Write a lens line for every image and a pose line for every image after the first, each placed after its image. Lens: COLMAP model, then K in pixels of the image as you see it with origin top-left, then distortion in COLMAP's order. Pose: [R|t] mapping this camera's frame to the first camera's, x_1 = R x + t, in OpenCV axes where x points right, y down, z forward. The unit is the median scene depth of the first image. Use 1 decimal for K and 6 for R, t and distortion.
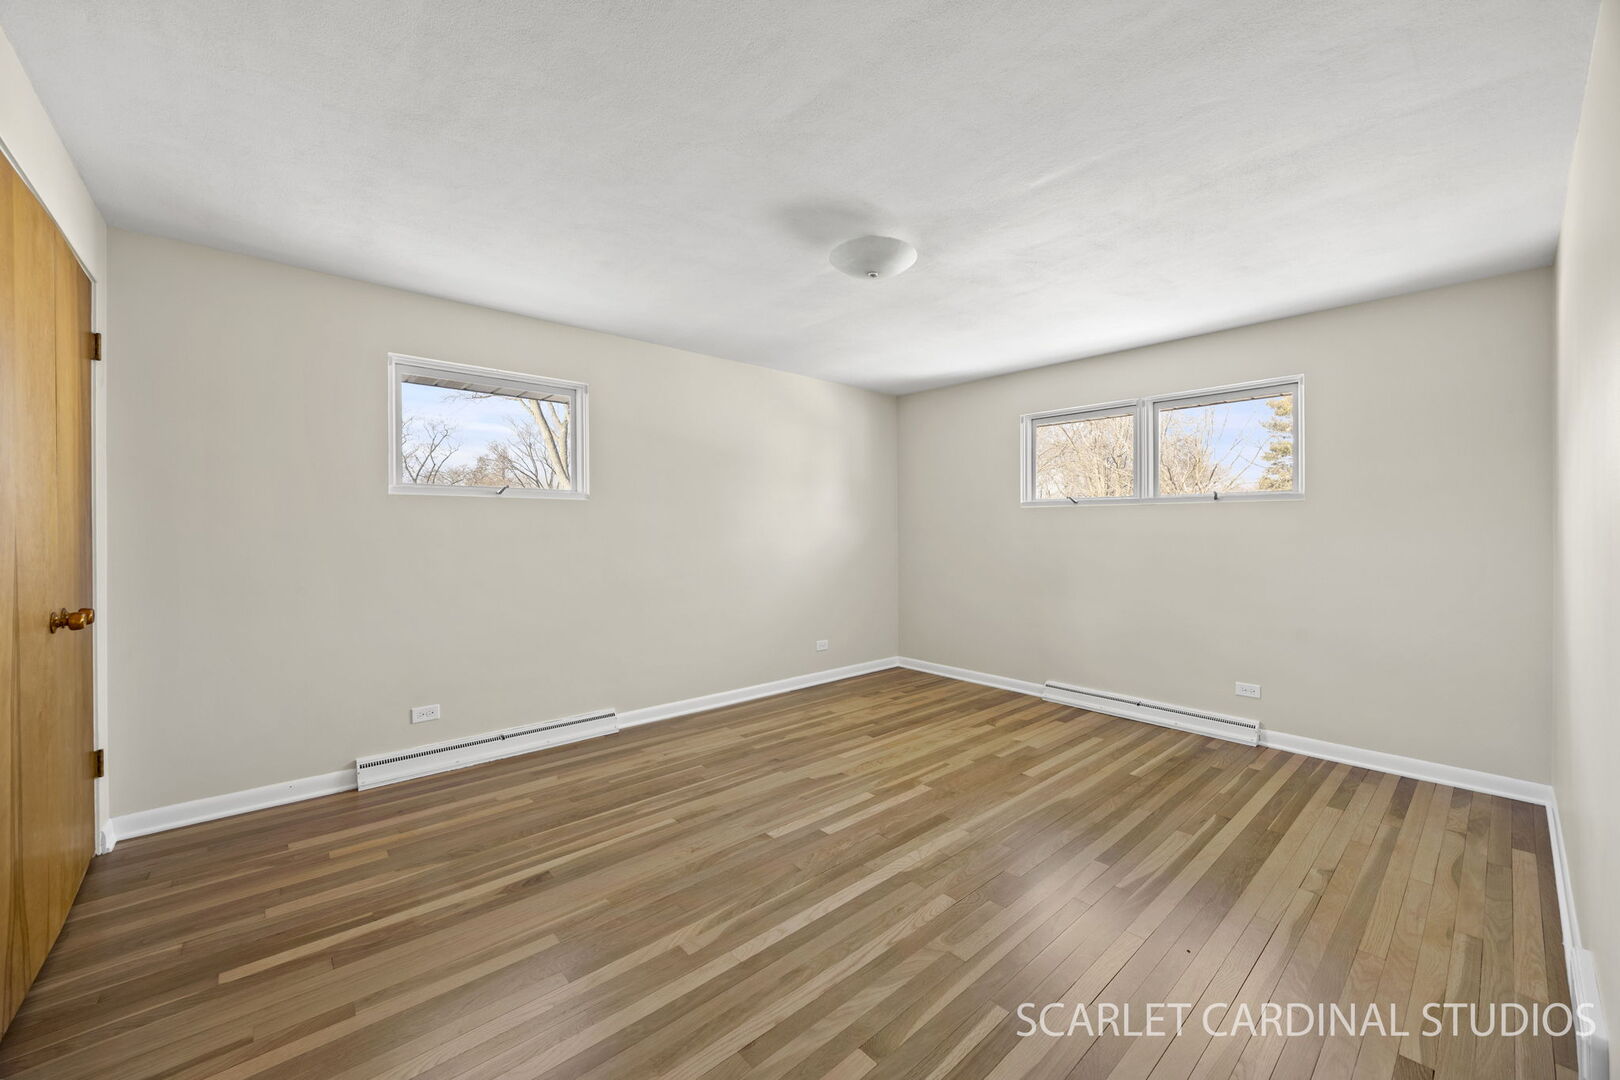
lens RADIAL K [[621.3, 0, 810.0], [0, 621.3, 540.0], [0, 0, 1]] dist [0.000037, -0.000001]
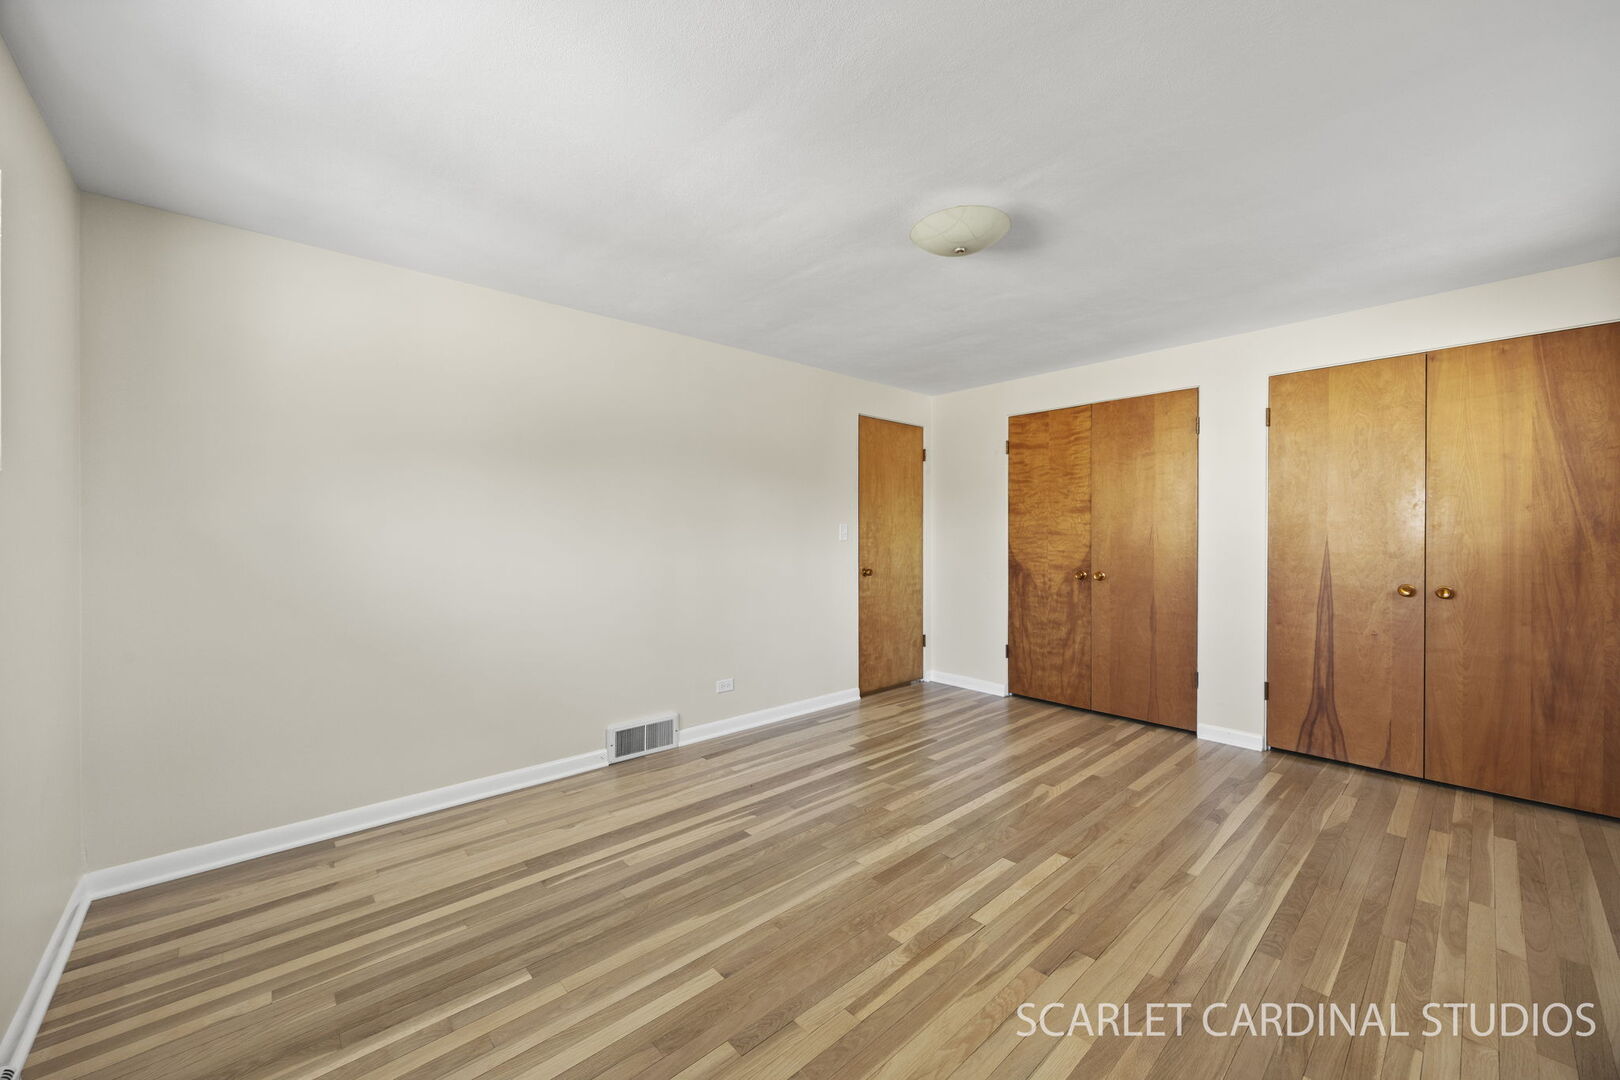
lens RADIAL K [[621.3, 0, 810.0], [0, 621.3, 540.0], [0, 0, 1]] dist [0.000037, -0.000001]
pose [[-0.999937, 0.000538, -0.011227, 0.320108], [0.000248, 0.999667, 0.025816, -0.037063], [0.011237, 0.025812, -0.999604, 1.836069]]
